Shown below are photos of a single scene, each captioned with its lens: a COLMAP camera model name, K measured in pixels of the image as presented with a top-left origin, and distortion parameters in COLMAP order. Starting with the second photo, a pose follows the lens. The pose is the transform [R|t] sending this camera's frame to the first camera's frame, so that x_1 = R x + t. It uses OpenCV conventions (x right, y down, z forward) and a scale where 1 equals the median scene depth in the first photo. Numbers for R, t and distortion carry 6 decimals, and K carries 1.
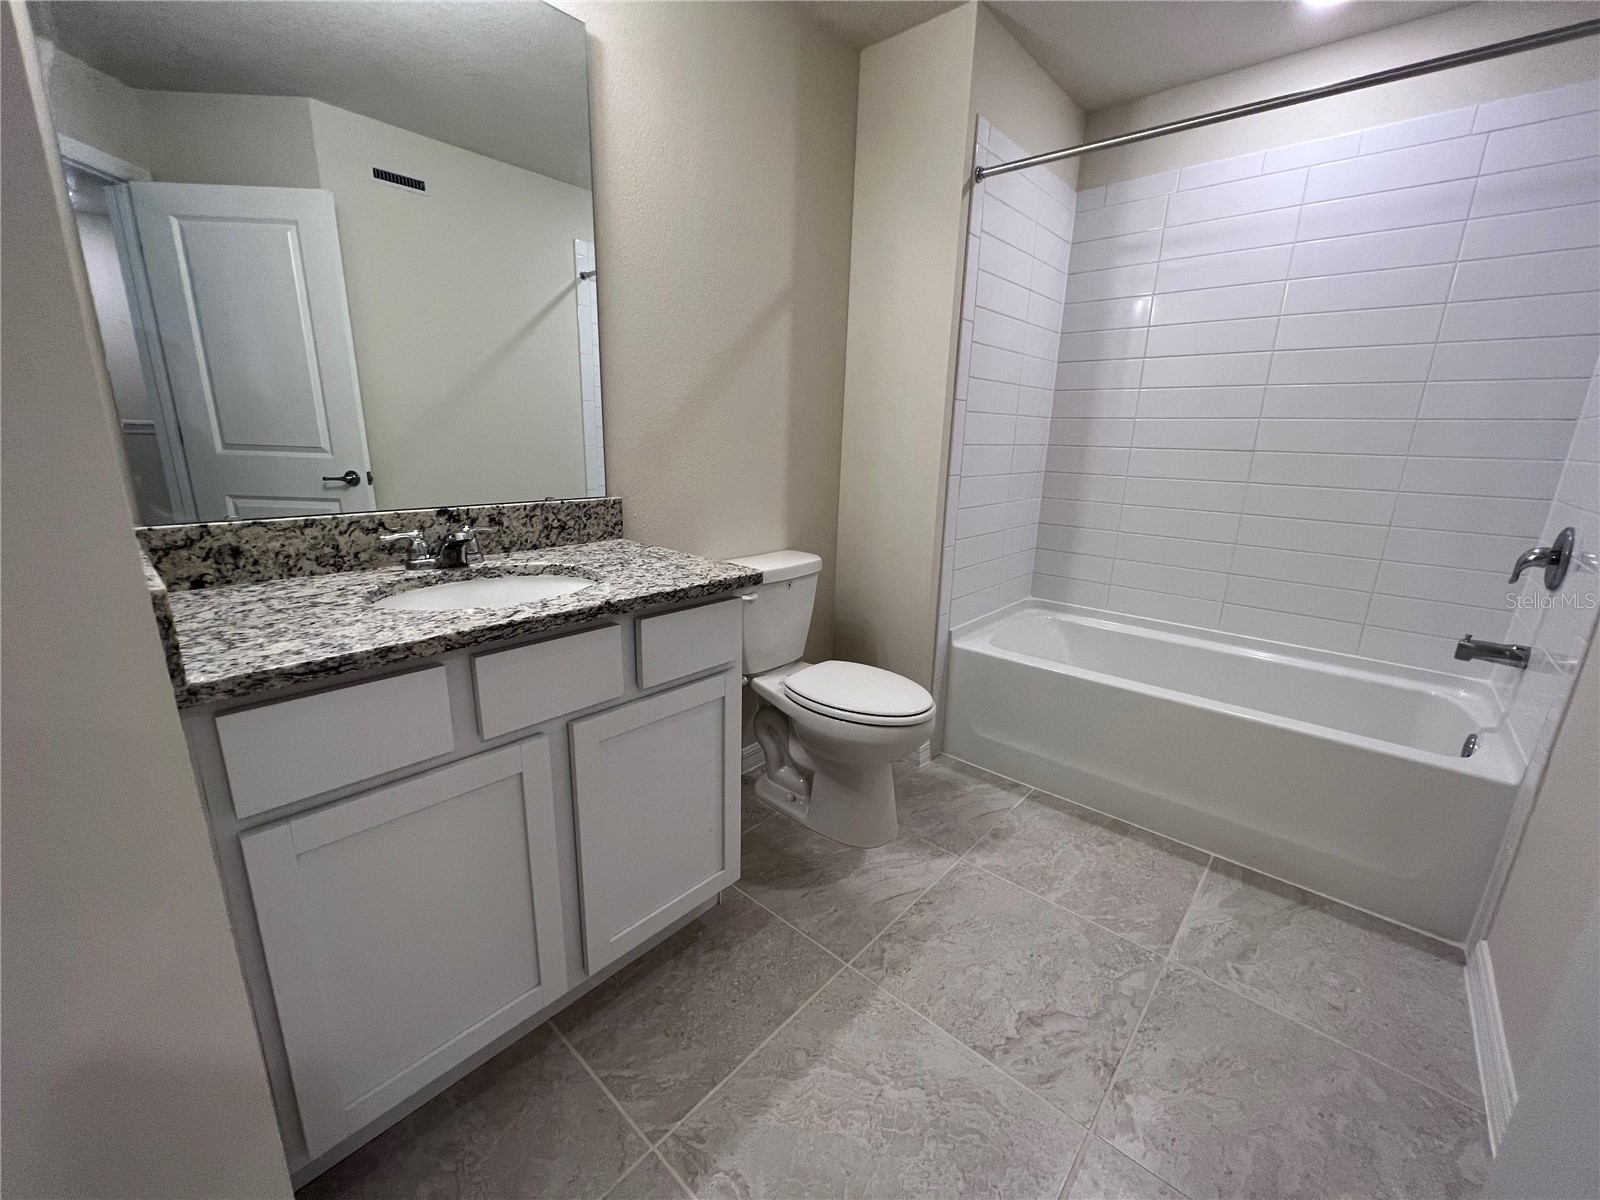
lens RADIAL K [[642.9, 0, 792.3], [0, 642.9, 595.0], [0, 0, 1]] dist [-0.000515, 0.000352]
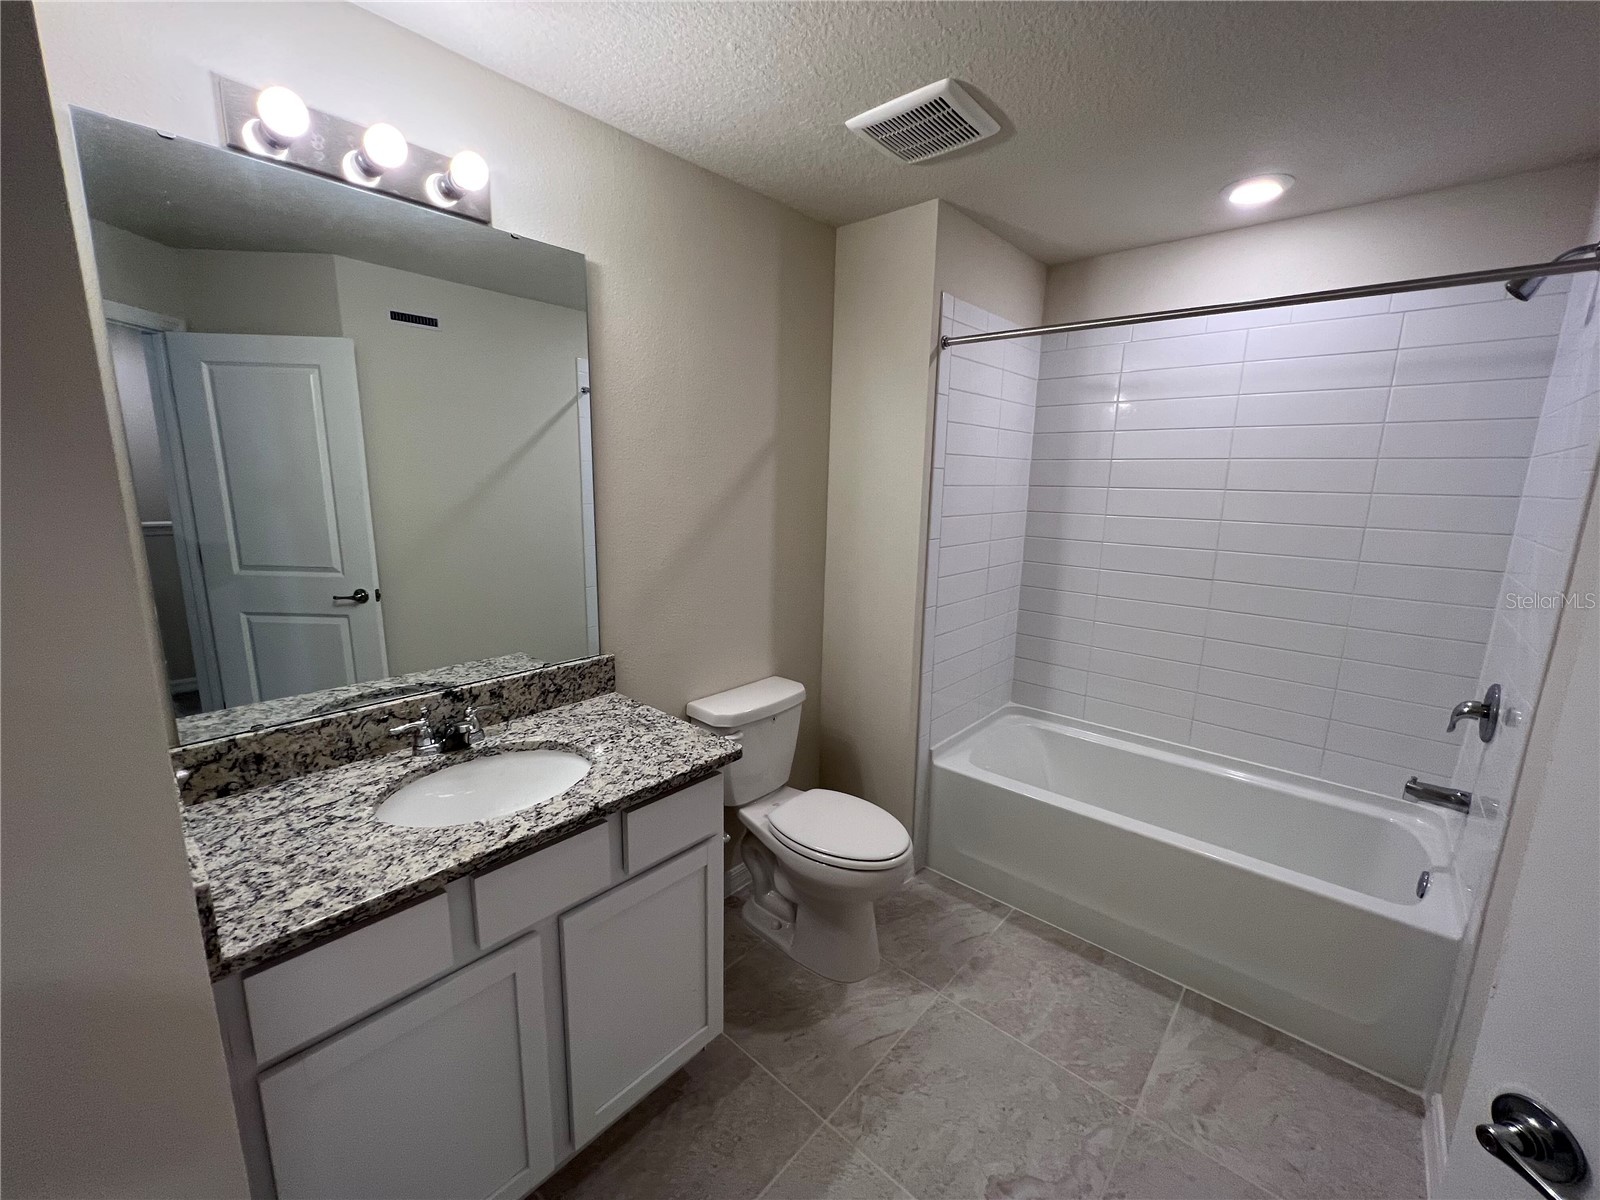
lens RADIAL K [[642.9, 0, 792.2], [0, 642.9, 595.4], [0, 0, 1]] dist [-0.000515, 0.000352]
pose [[0.999982, -0.006003, -0.000953, 0.033286], [0.005934, 0.998139, -0.060685, -0.185586], [0.001315, 0.060678, 0.998157, -0.076836]]
